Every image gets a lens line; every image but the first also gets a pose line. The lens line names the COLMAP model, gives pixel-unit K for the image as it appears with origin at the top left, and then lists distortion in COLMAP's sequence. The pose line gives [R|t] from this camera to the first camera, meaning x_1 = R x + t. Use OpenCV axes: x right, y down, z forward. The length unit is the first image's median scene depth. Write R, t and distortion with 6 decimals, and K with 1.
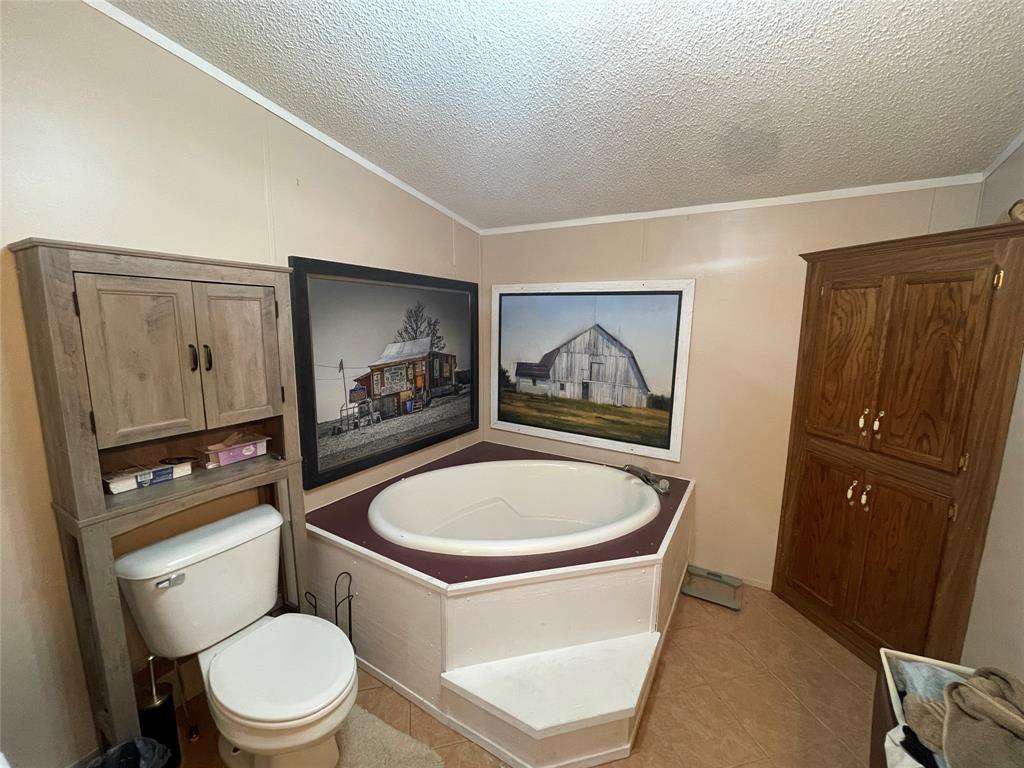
lens RADIAL K [[413.7, 0, 516.4], [0, 413.7, 382.3], [0, 0, 1]] dist [-0.001576, -0.000259]
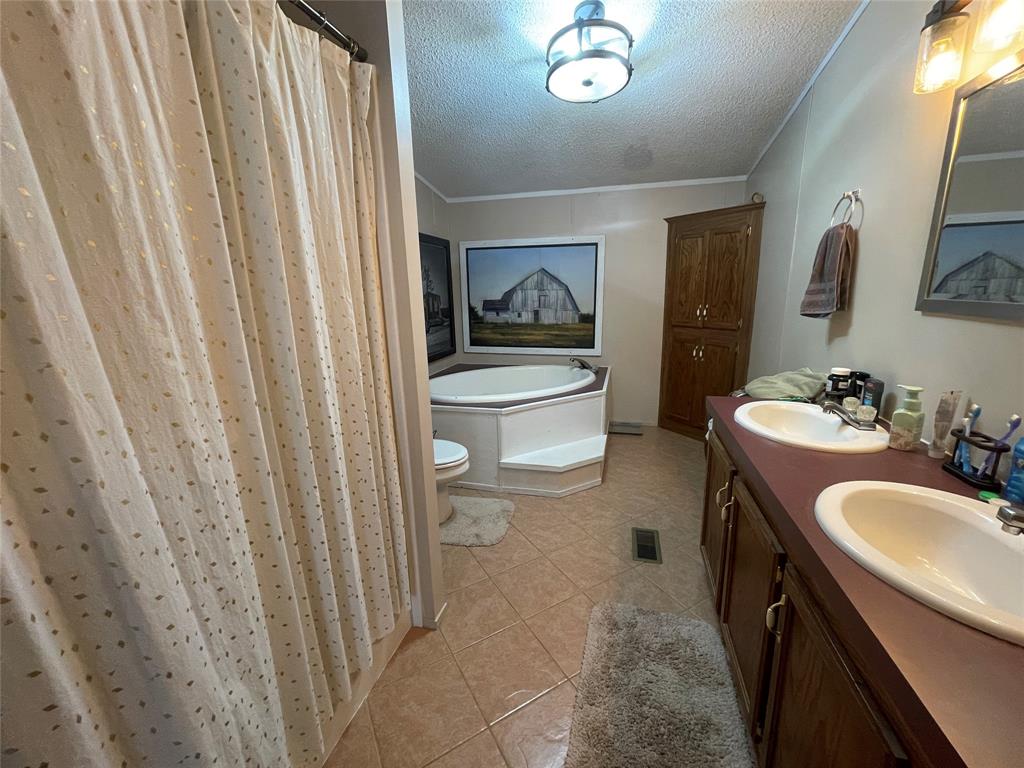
lens RADIAL K [[413.7, 0, 516.4], [0, 413.7, 382.3], [0, 0, 1]] dist [-0.001576, -0.000259]
pose [[0.962441, -0.094415, 0.254544, -0.297871], [0.075351, 0.993642, 0.083654, 0.128523], [-0.260823, -0.061332, 0.963436, -0.393427]]
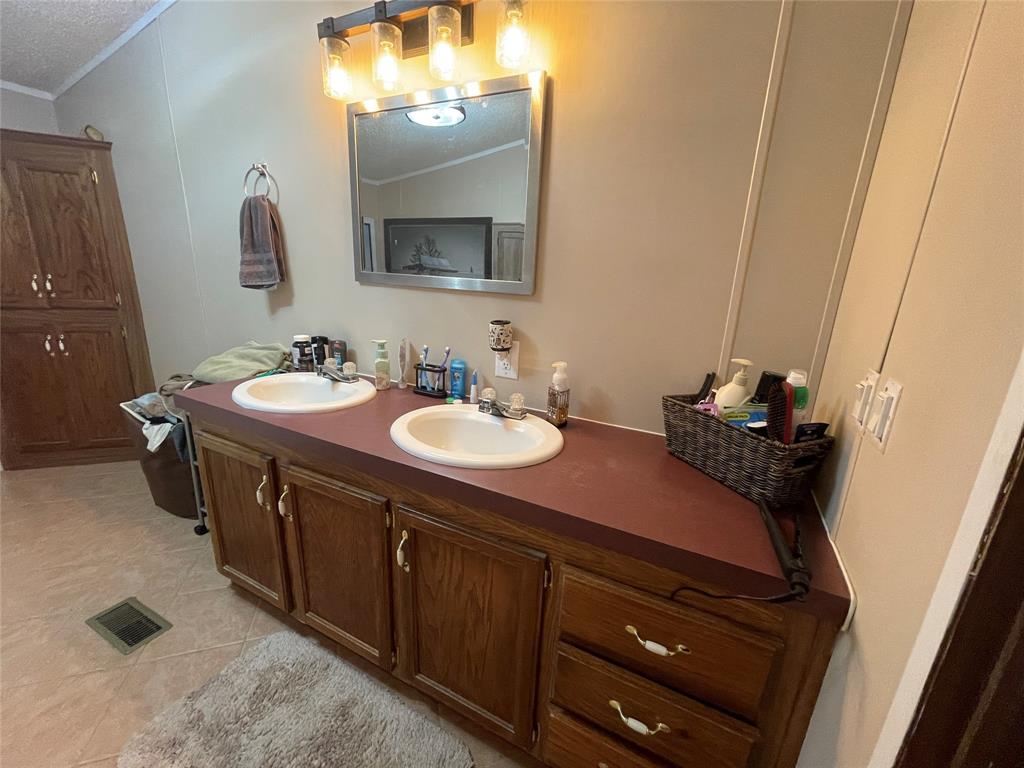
lens RADIAL K [[413.7, 0, 516.4], [0, 413.7, 382.3], [0, 0, 1]] dist [-0.001576, -0.000259]
pose [[-0.072339, -0.281292, 0.956892, -0.359518], [0.103505, 0.952108, 0.287710, 0.111478], [-0.991995, 0.119856, -0.039759, -0.236364]]
